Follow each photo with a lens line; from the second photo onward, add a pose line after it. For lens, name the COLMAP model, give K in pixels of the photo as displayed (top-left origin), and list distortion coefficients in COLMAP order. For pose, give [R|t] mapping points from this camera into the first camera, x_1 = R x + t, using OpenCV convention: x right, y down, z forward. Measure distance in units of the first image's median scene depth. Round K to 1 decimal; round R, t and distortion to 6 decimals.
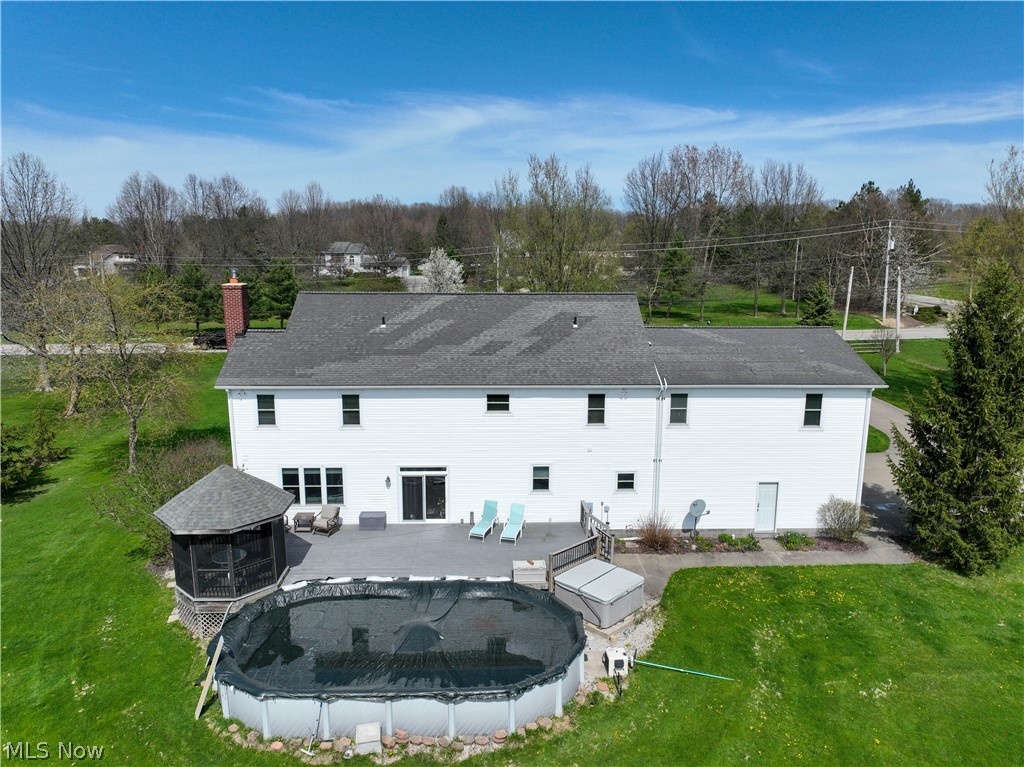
lens RADIAL K [[713.8, 0, 512.0], [0, 713.8, 383.7], [0, 0, 1]] dist [0.038344, 0.000082]
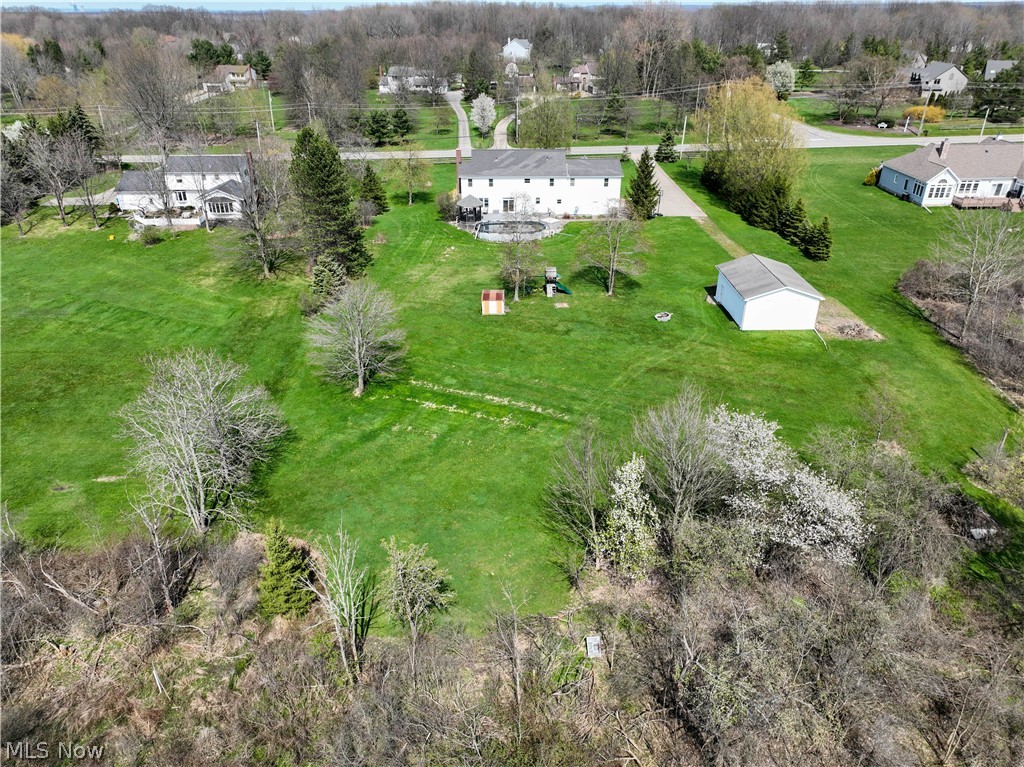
lens RADIAL K [[713.8, 0, 513.7], [0, 713.8, 385.6], [0, 0, 1]] dist [0.038344, 0.000082]
pose [[0.999997, -0.001584, -0.001676, -0.089570], [0.001996, 0.958540, 0.284951, -0.016432], [0.001155, -0.284954, 0.958541, -3.119217]]
